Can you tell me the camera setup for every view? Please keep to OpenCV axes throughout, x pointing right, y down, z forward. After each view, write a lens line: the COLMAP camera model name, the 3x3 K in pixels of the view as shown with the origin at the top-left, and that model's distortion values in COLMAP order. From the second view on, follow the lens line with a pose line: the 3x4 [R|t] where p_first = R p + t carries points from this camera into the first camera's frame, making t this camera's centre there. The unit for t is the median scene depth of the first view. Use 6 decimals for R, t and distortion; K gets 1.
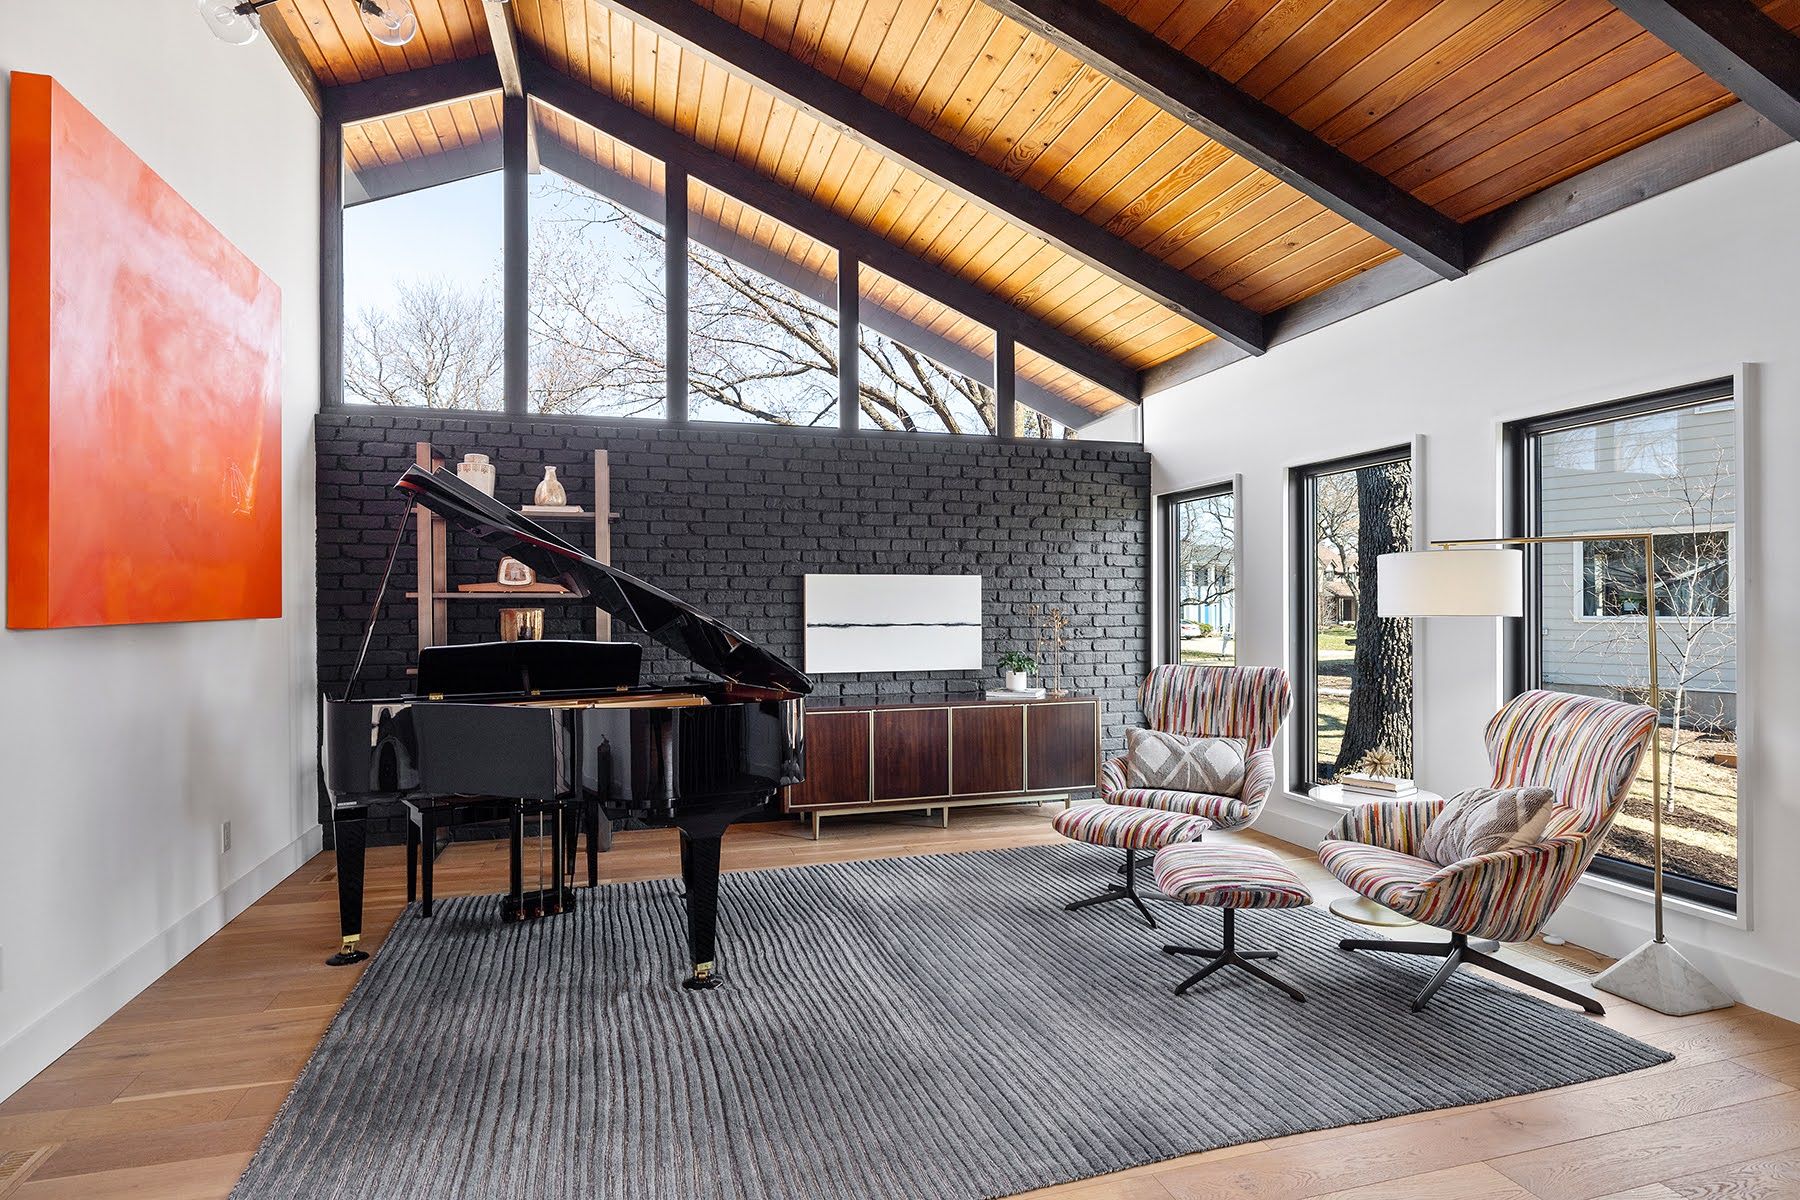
lens RADIAL K [[873.4, 0, 904.7], [0, 873.4, 602.5], [0, 0, 1]] dist [-0.003475, -0.000051]
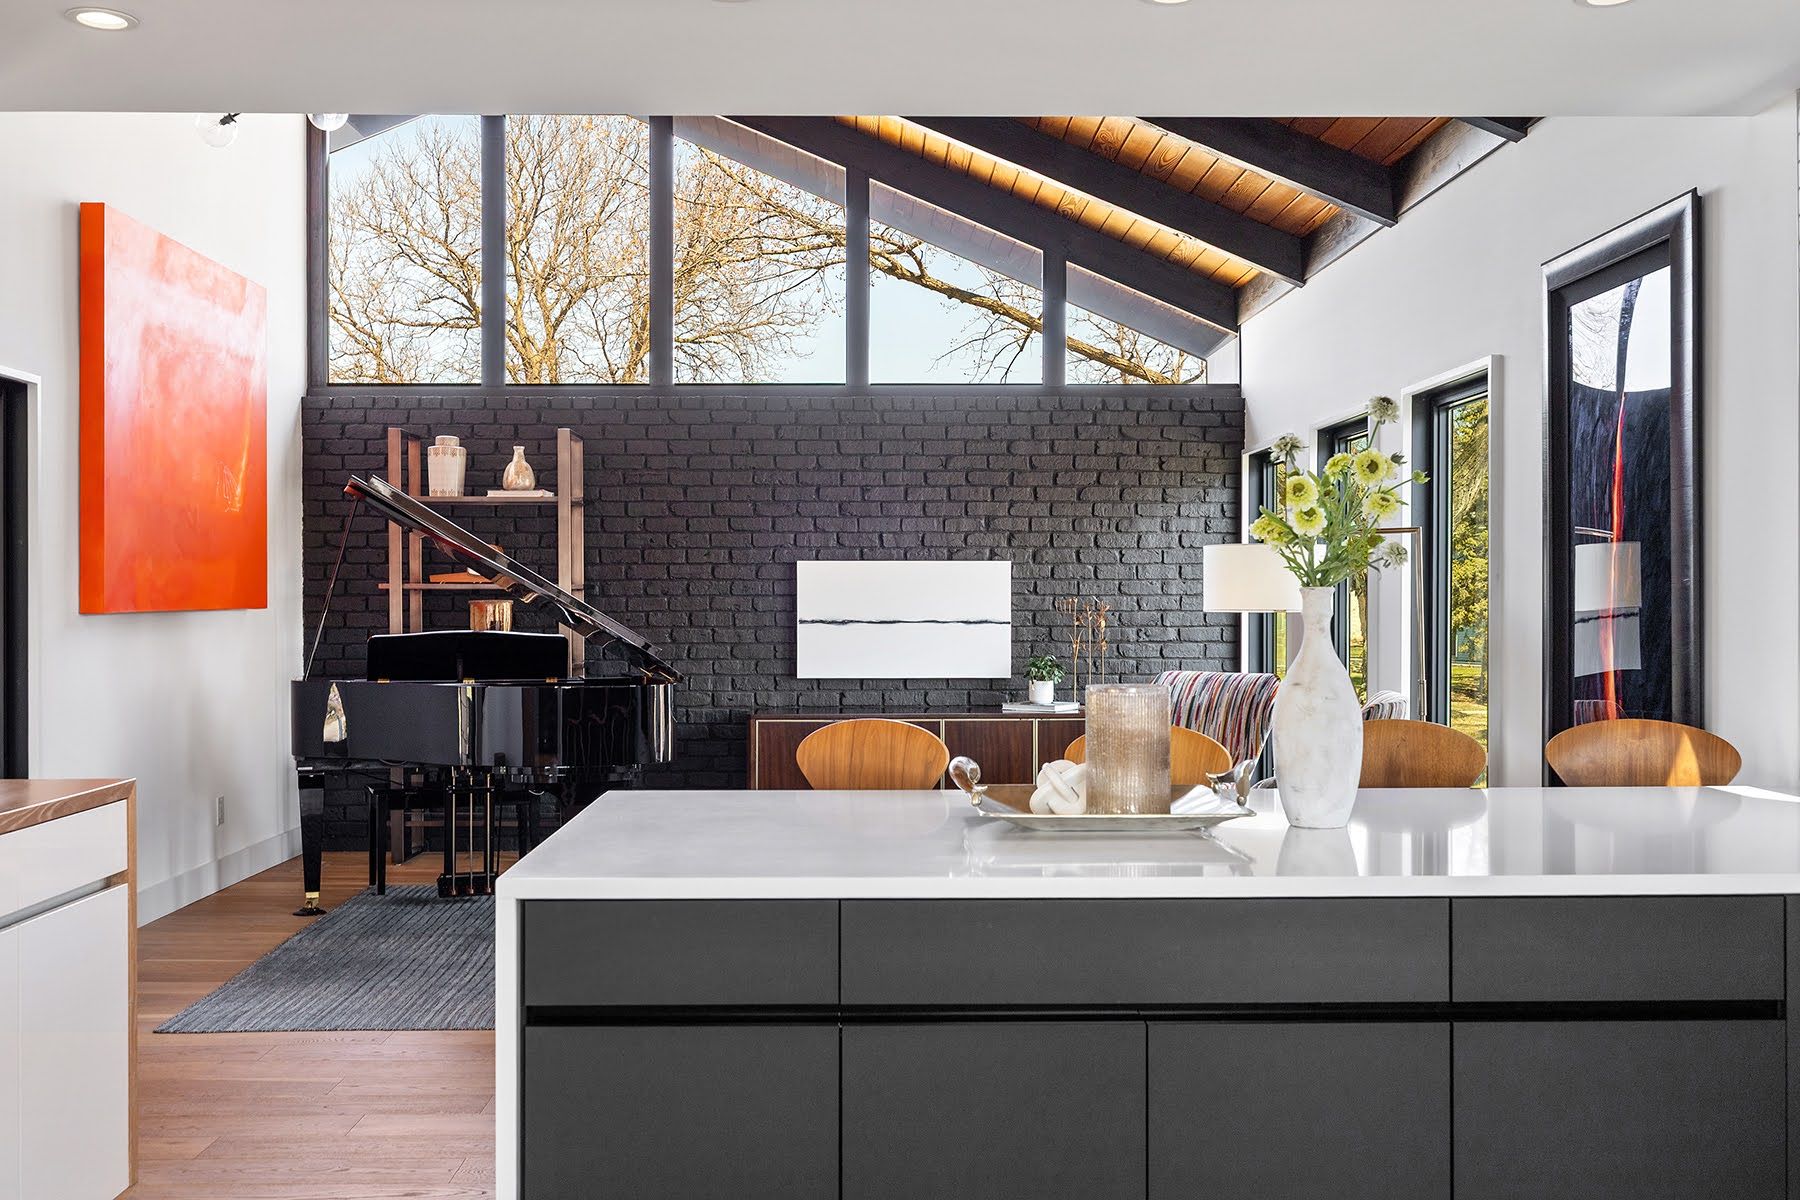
lens RADIAL K [[1802.3, 0, 897.7], [0, 1802.3, 600.2], [0, 0, 1]] dist [0.003517, 0.000000]
pose [[0.949883, 0.003389, -0.312588, 0.559383], [-0.001757, 0.999983, 0.005503, -0.004389], [0.312602, -0.004678, 0.949873, -0.671085]]
